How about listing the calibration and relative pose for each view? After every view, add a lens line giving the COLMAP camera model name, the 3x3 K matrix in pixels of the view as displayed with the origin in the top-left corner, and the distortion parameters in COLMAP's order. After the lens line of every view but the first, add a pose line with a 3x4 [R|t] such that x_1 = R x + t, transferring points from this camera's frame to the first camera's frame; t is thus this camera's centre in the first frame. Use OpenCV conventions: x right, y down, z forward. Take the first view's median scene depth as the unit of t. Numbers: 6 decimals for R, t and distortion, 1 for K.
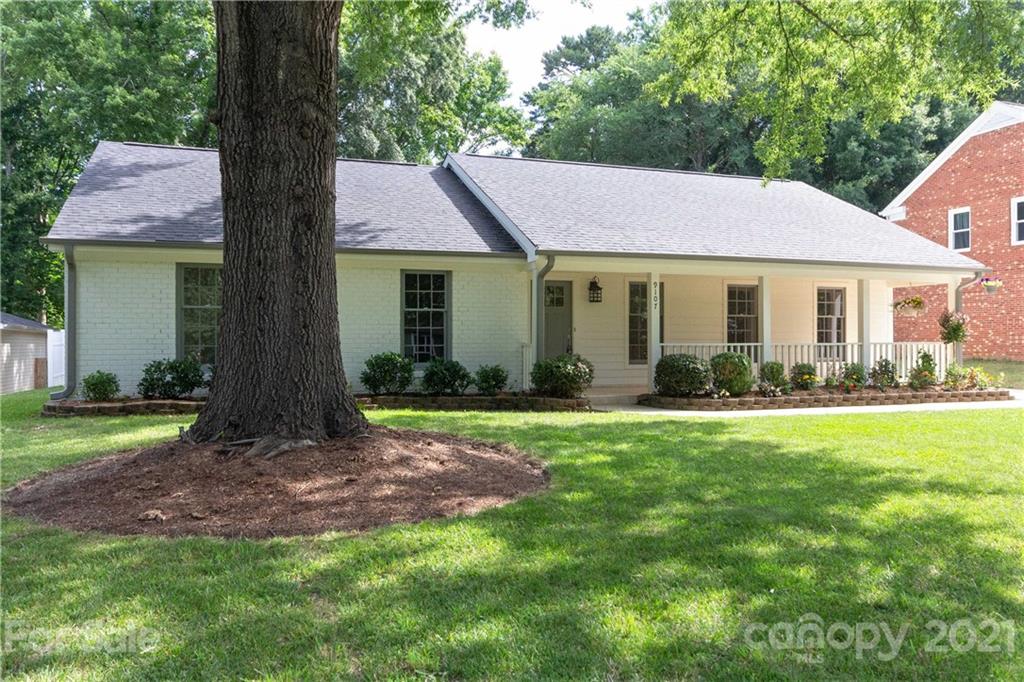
lens RADIAL K [[825.0, 0, 510.3], [0, 825.0, 342.7], [0, 0, 1]] dist [0.015385, 0.000680]
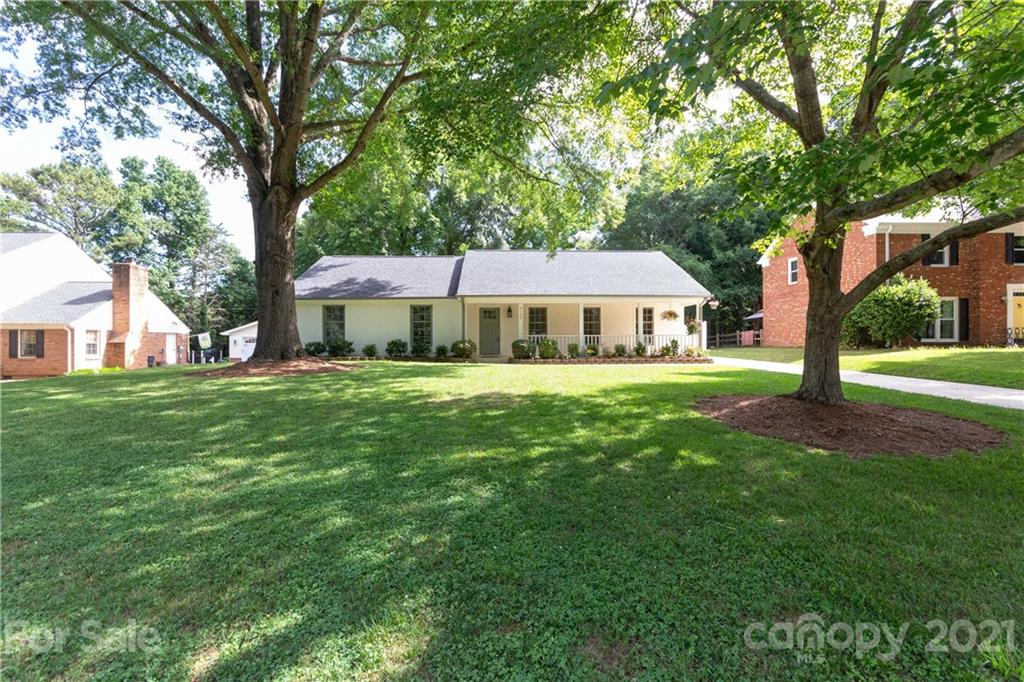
lens RADIAL K [[474.7, 0, 514.5], [0, 474.7, 340.9], [0, 0, 1]] dist [0.012454, 0.000311]
pose [[0.956674, -0.006809, -0.291081, 0.476752], [0.005270, 0.999968, -0.006070, 0.021463], [0.291113, 0.004273, 0.956679, -0.193149]]
